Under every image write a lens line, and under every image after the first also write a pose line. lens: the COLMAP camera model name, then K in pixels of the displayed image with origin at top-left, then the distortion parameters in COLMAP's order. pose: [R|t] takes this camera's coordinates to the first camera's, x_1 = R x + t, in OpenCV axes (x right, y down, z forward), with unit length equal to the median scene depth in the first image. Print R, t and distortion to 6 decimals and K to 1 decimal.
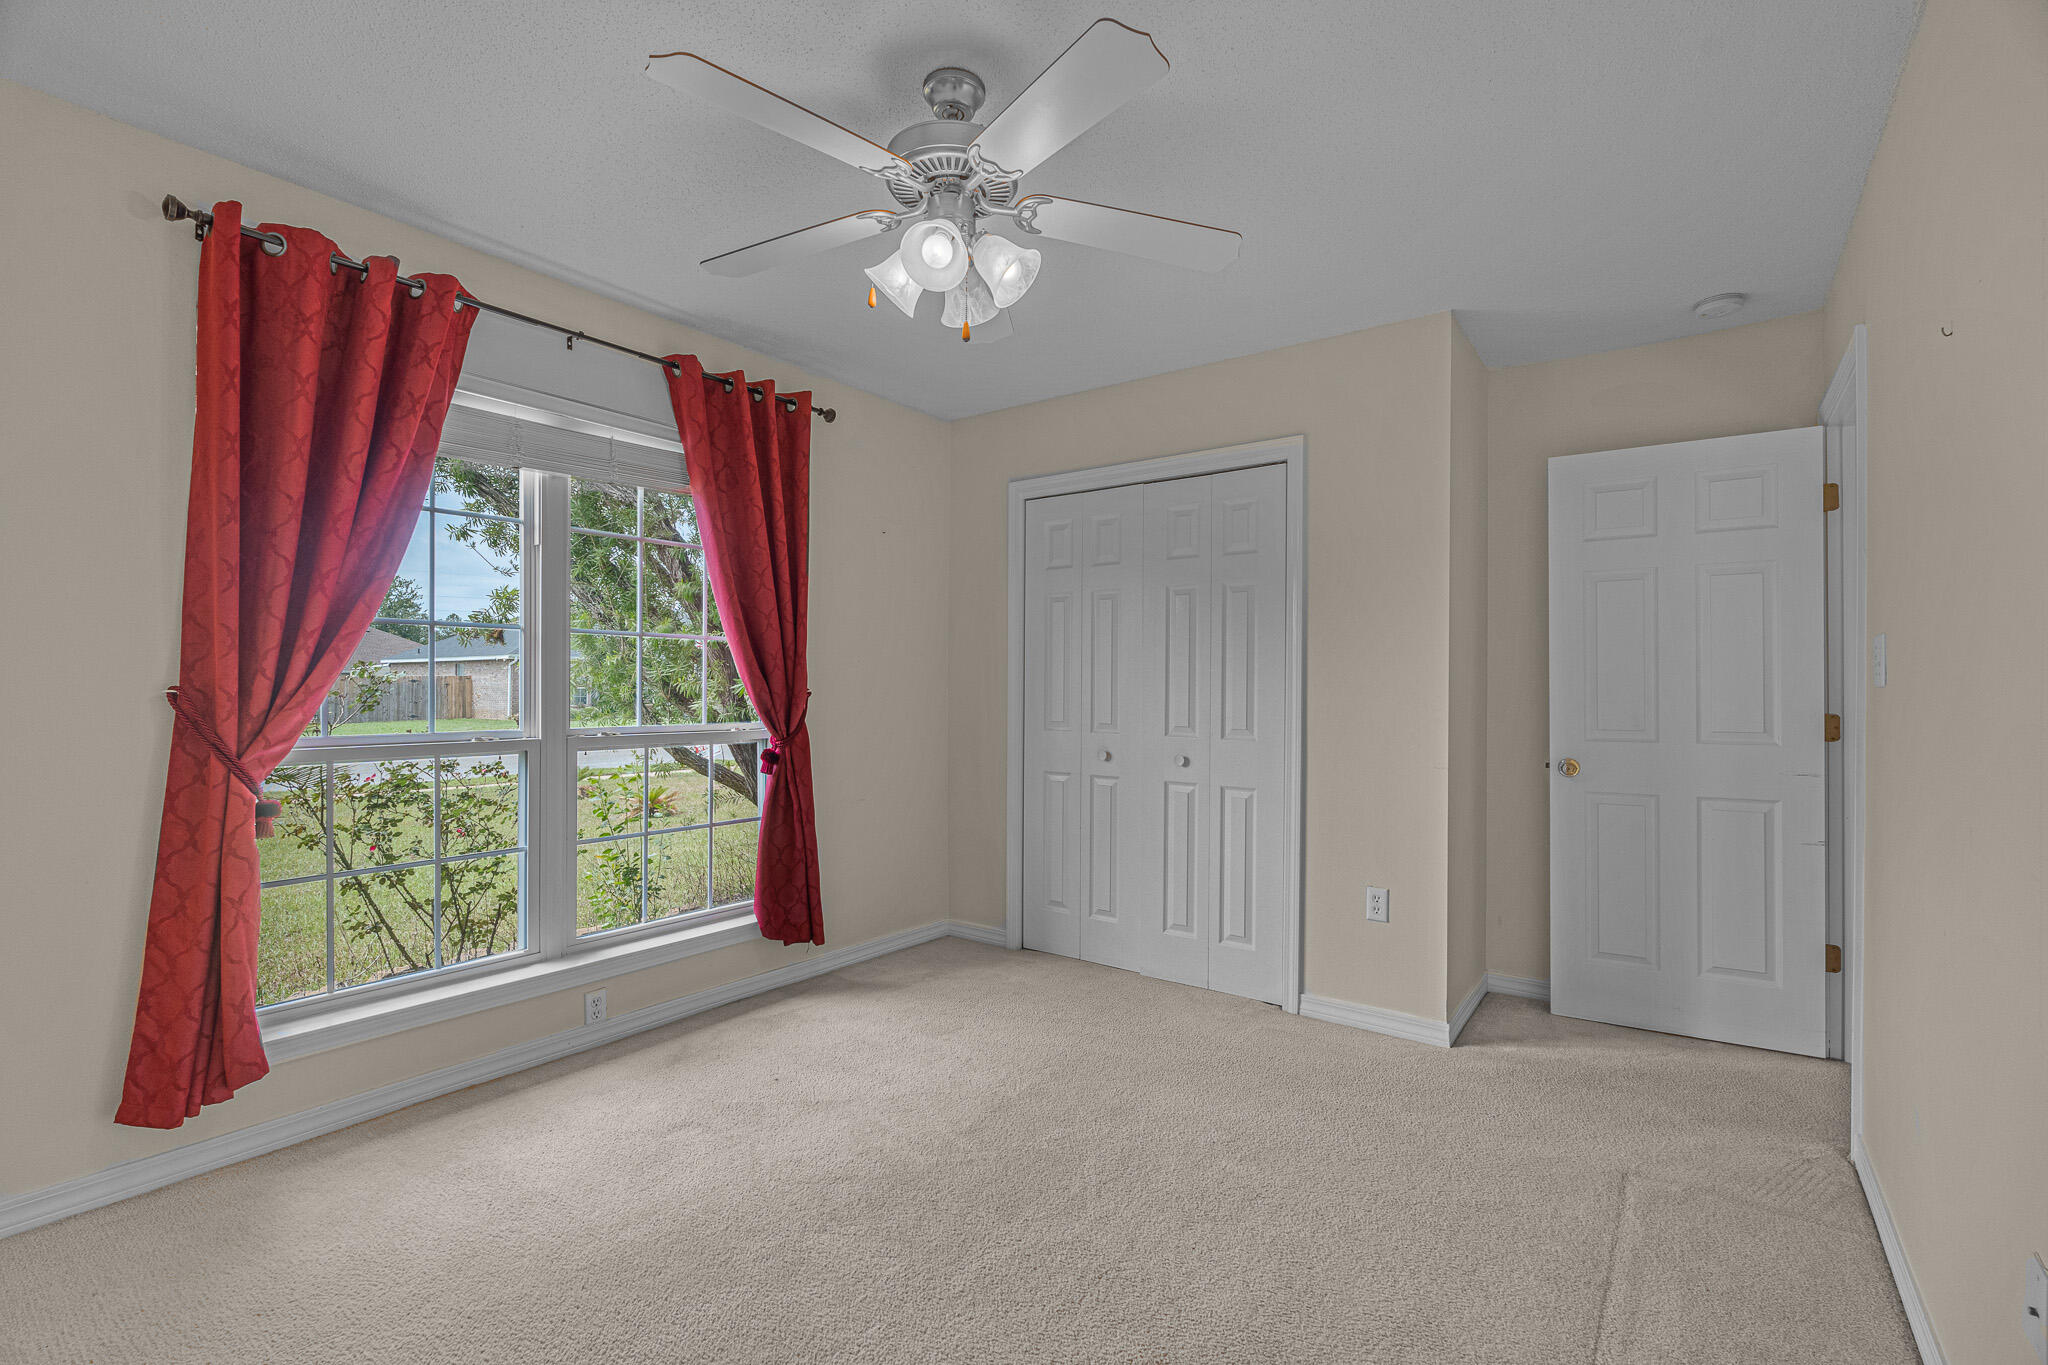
lens RADIAL K [[904.8, 0, 1024.5], [0, 904.8, 674.8], [0, 0, 1]] dist [-0.002801, -0.000336]
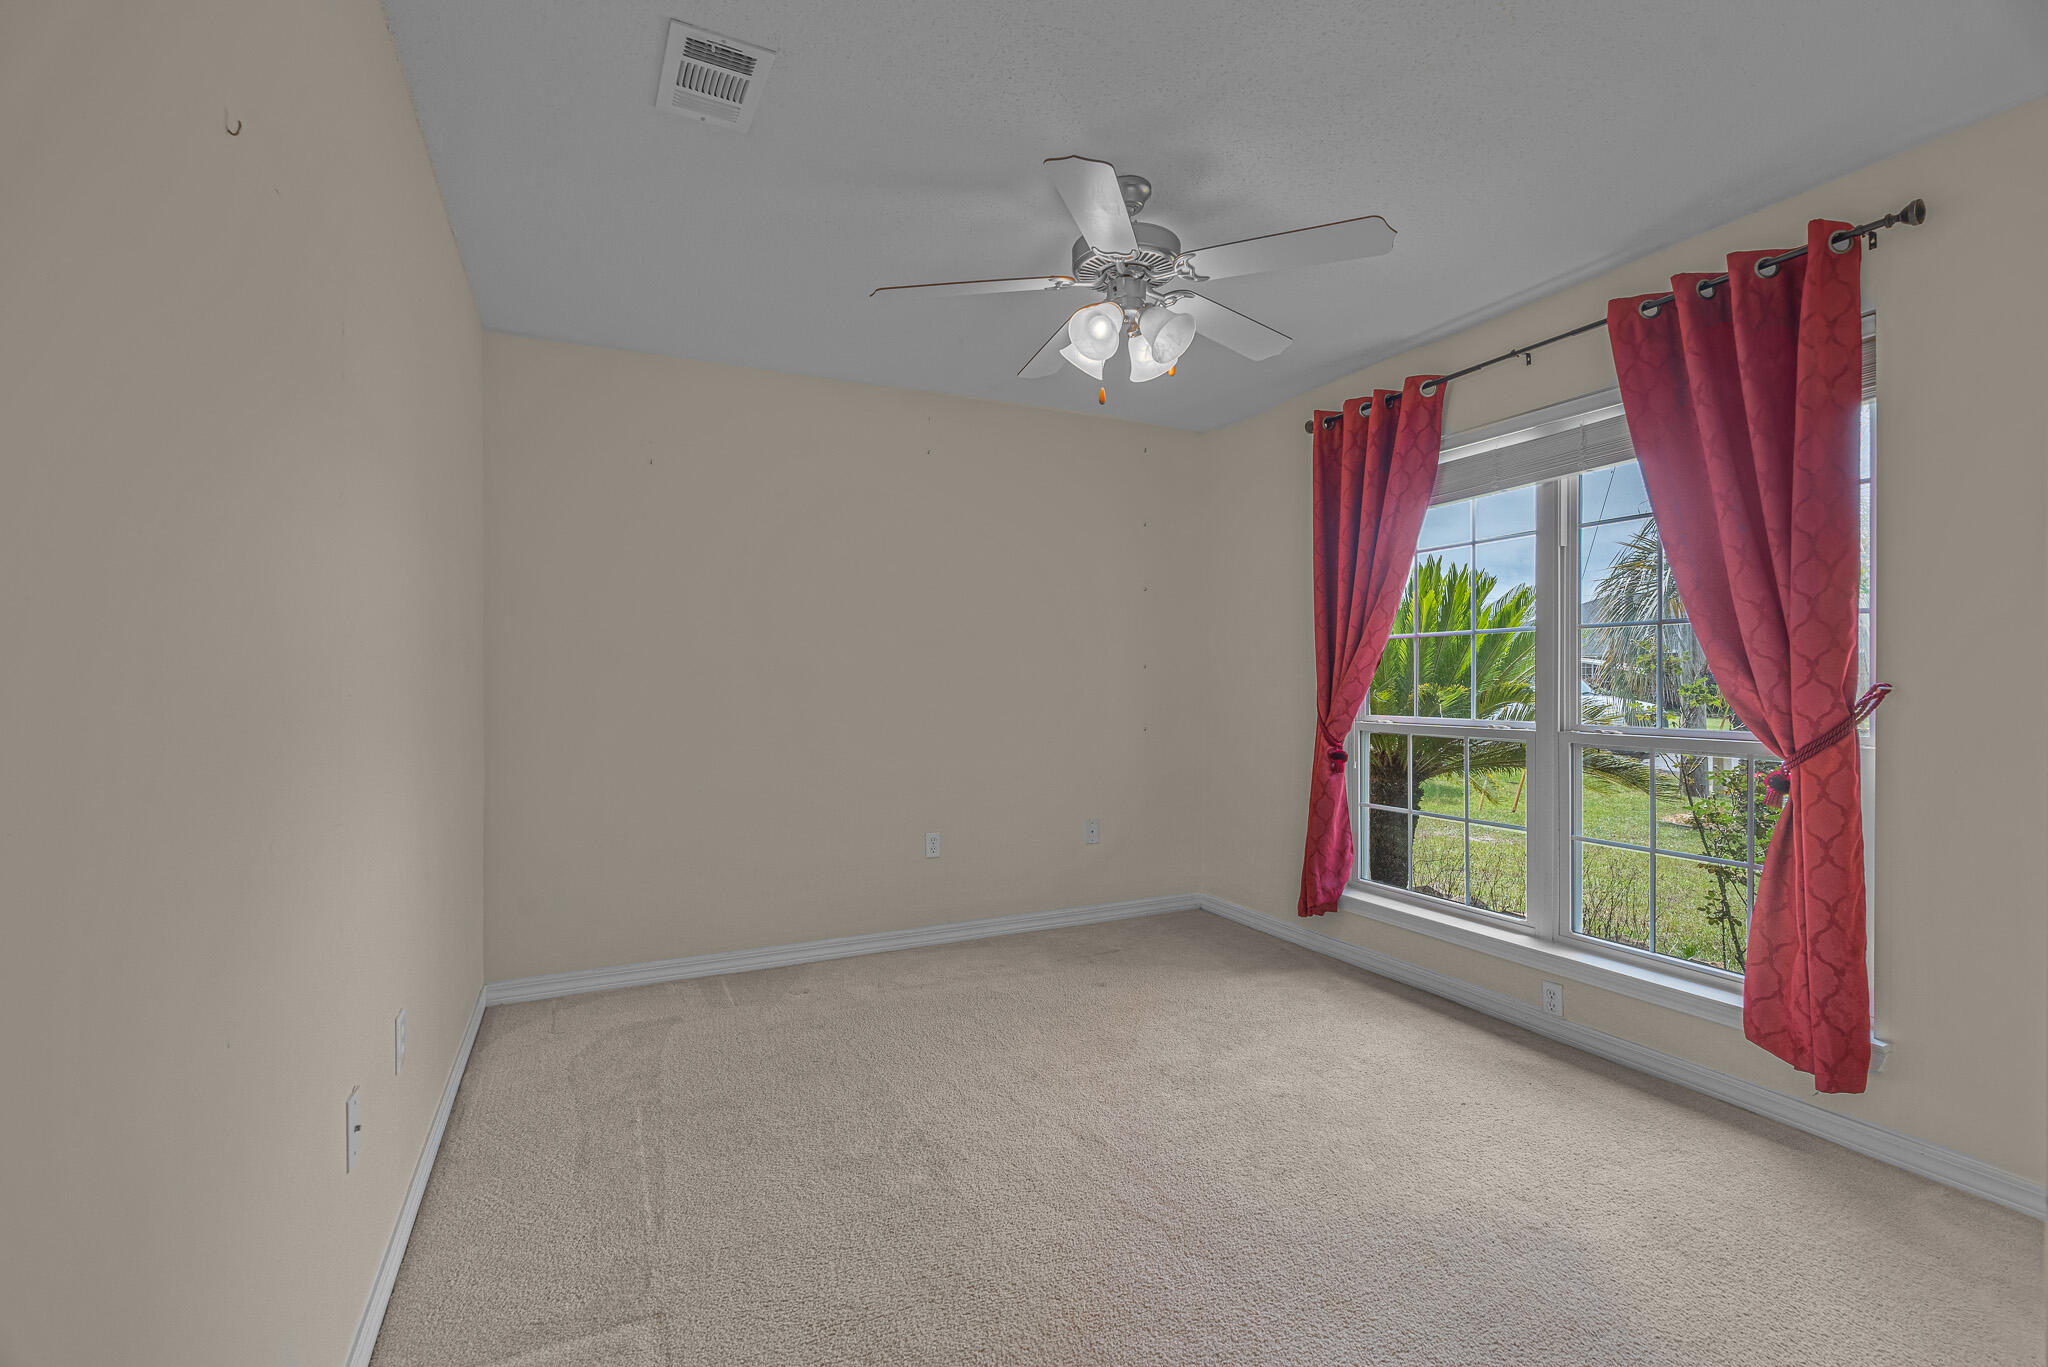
lens RADIAL K [[904.8, 0, 1024.5], [0, 904.8, 675.8], [0, 0, 1]] dist [-0.002801, -0.000336]
pose [[-0.462160, -0.007235, -0.886767, 0.706754], [0.014672, 0.999767, -0.015804, 0.012273], [0.886675, -0.020314, -0.461947, 0.959353]]
